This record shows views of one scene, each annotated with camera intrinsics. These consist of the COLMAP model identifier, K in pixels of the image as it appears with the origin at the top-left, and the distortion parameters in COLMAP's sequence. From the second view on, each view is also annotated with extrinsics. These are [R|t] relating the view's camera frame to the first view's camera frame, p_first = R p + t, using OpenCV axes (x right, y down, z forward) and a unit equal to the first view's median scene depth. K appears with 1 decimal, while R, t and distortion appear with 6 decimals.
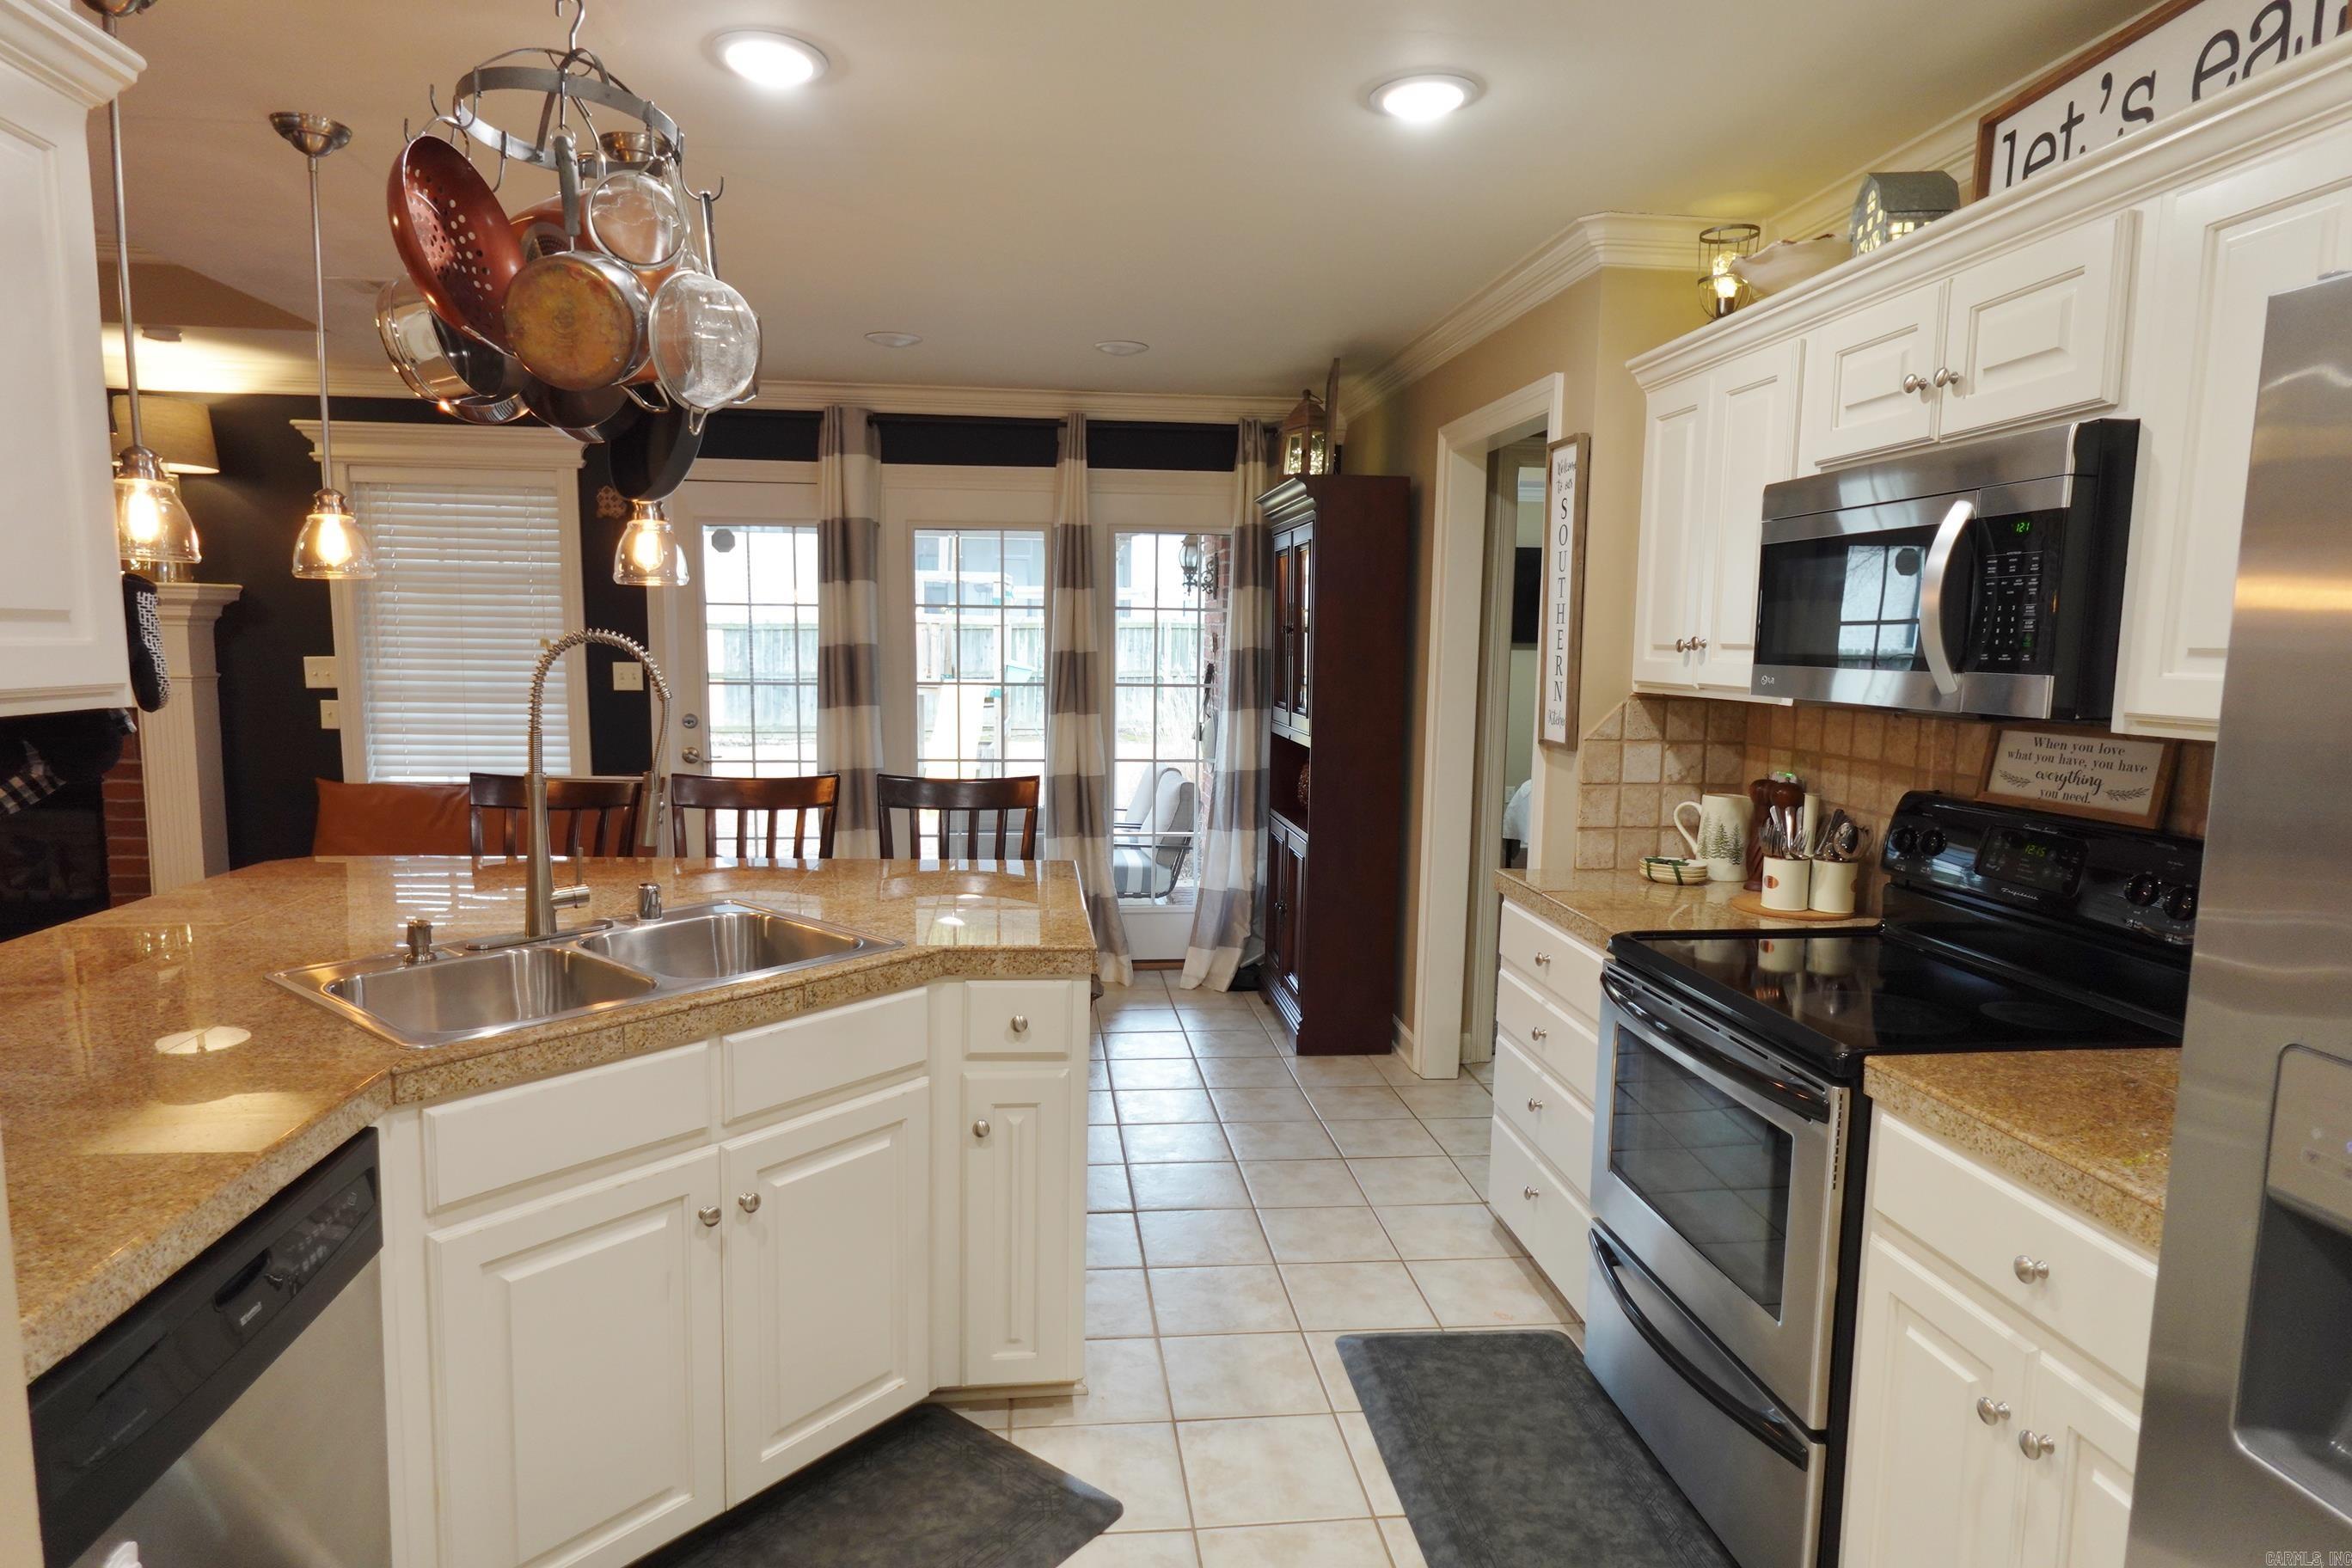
lens RADIAL K [[1348.1, 0, 1174.6], [0, 1348.1, 791.3], [0, 0, 1]] dist [0.005027, 0.002828]
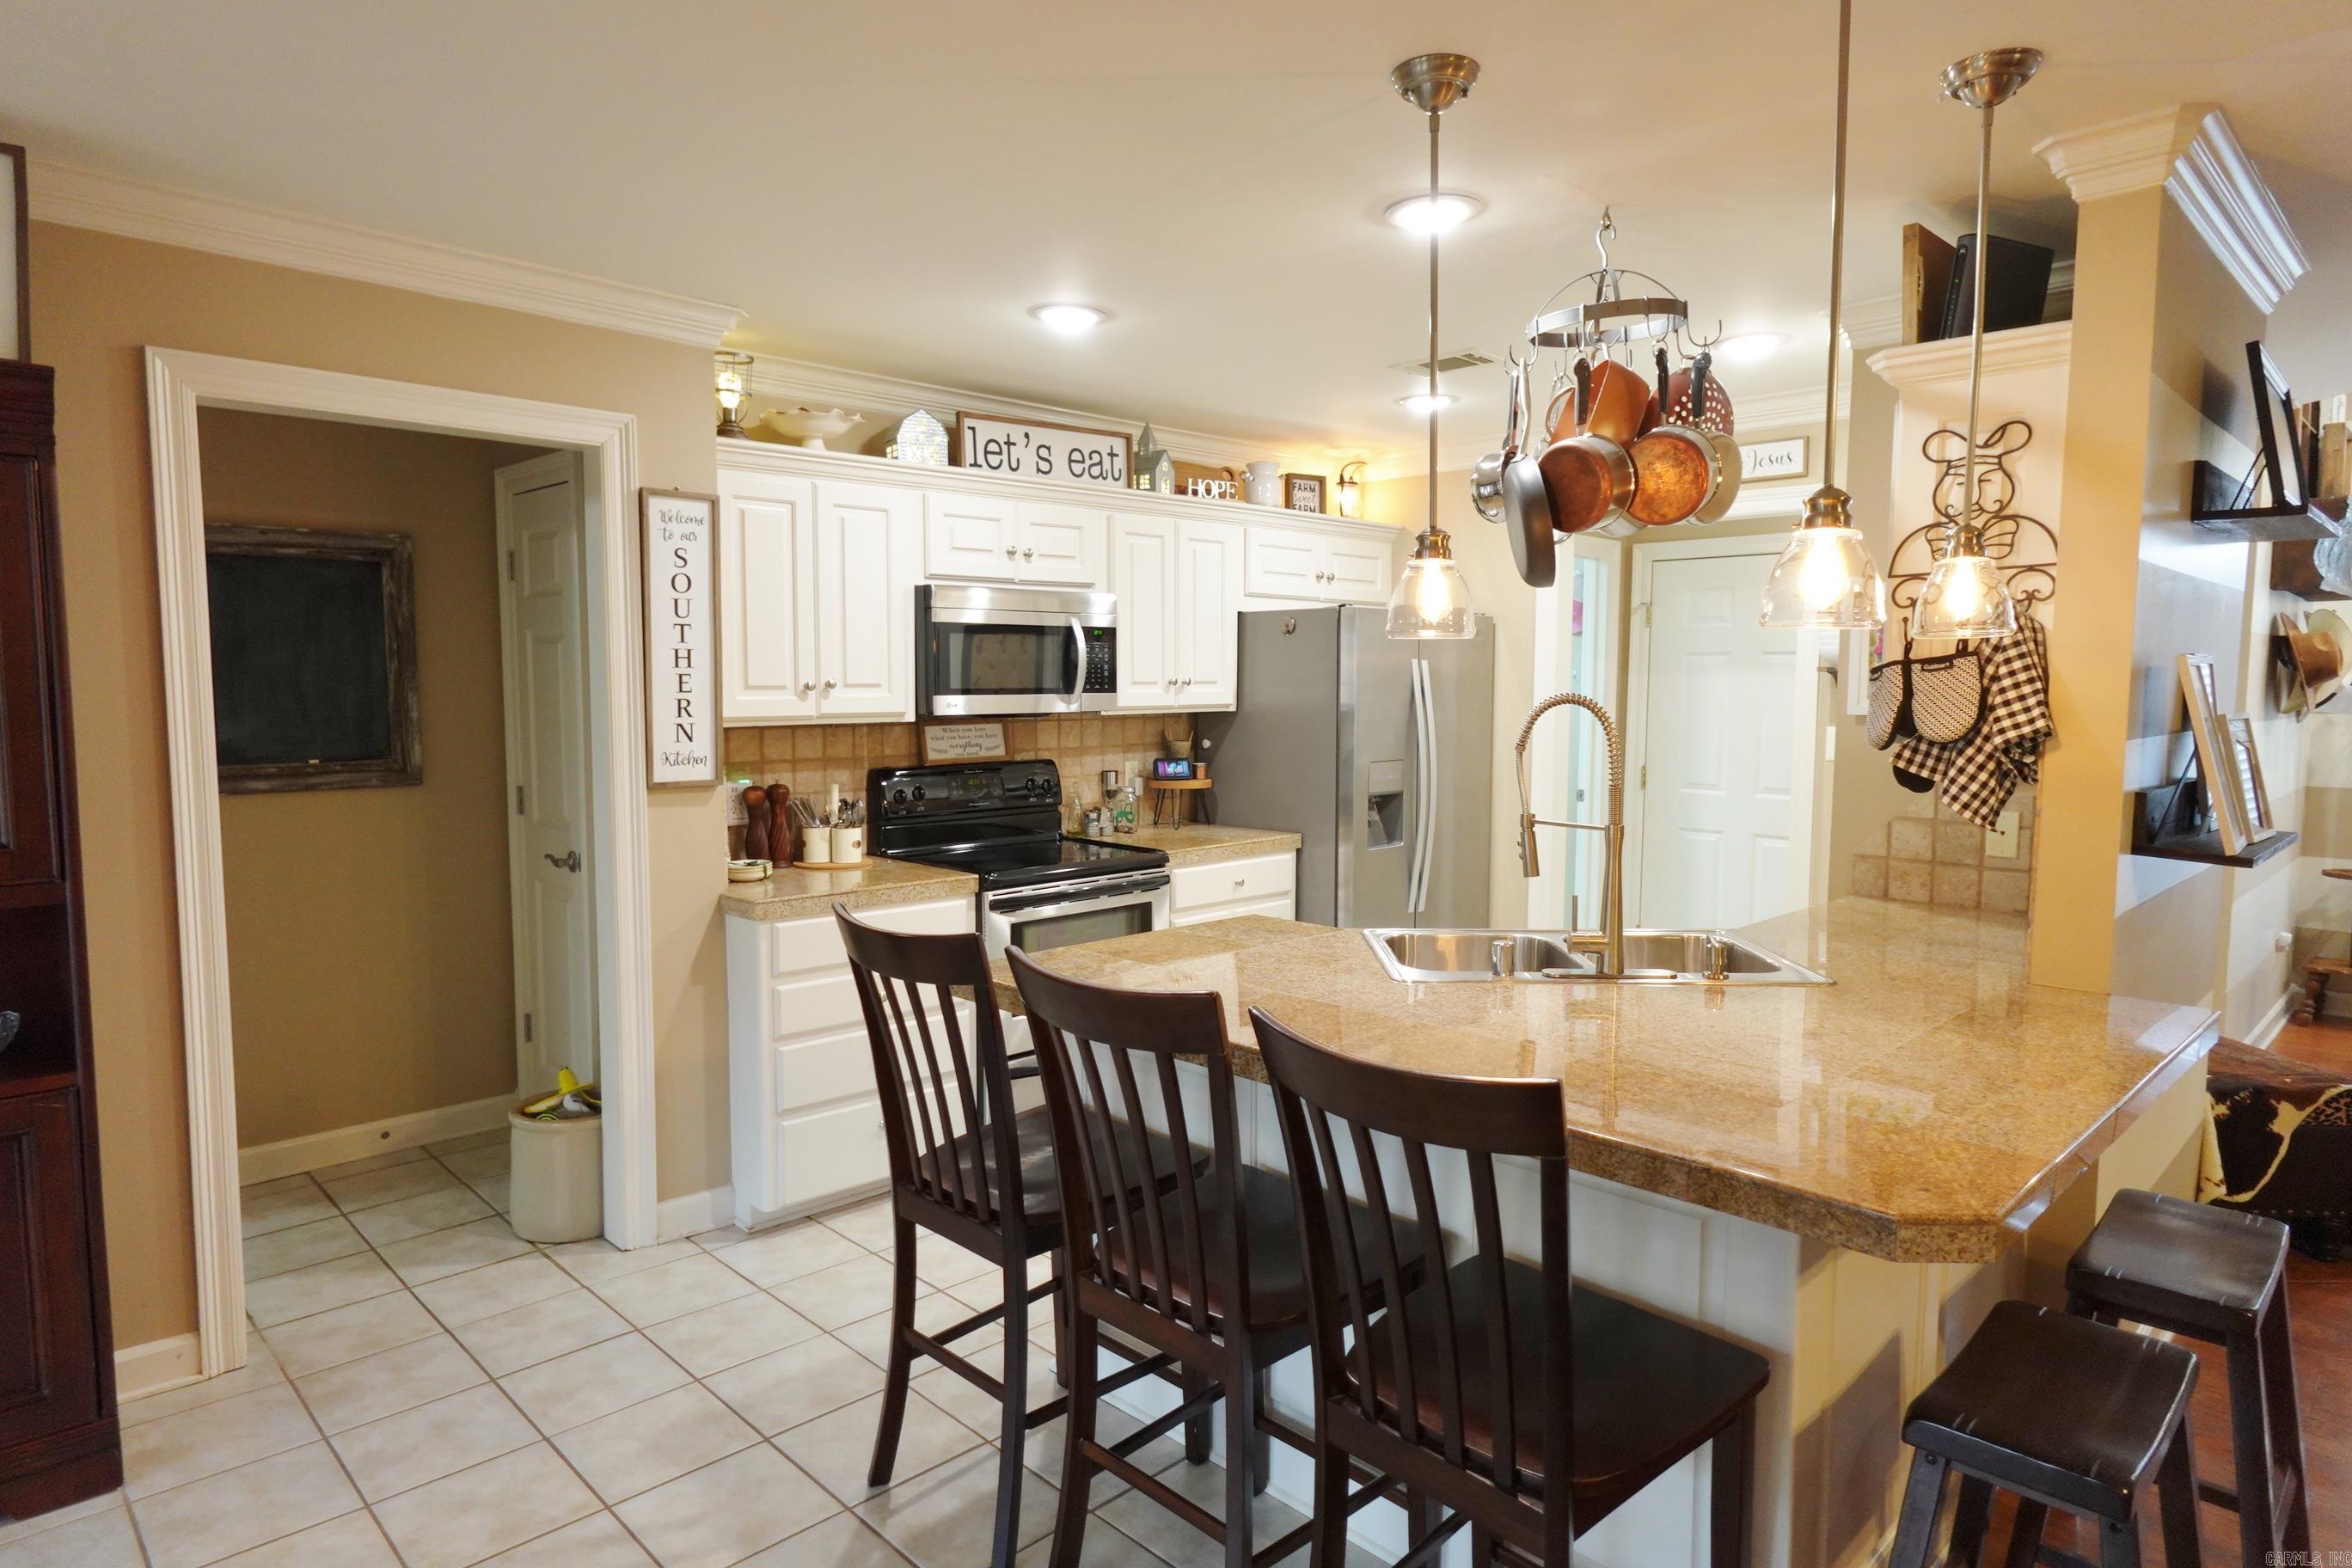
lens RADIAL K [[1351.7, 0, 1170.8], [0, 1351.7, 793.3], [0, 0, 1]] dist [0.005447, 0.001606]
pose [[-0.612474, -0.085565, 0.785847, -0.857268], [0.080024, 0.982306, 0.169324, -0.194789], [-0.786430, 0.166593, -0.594789, 1.486229]]
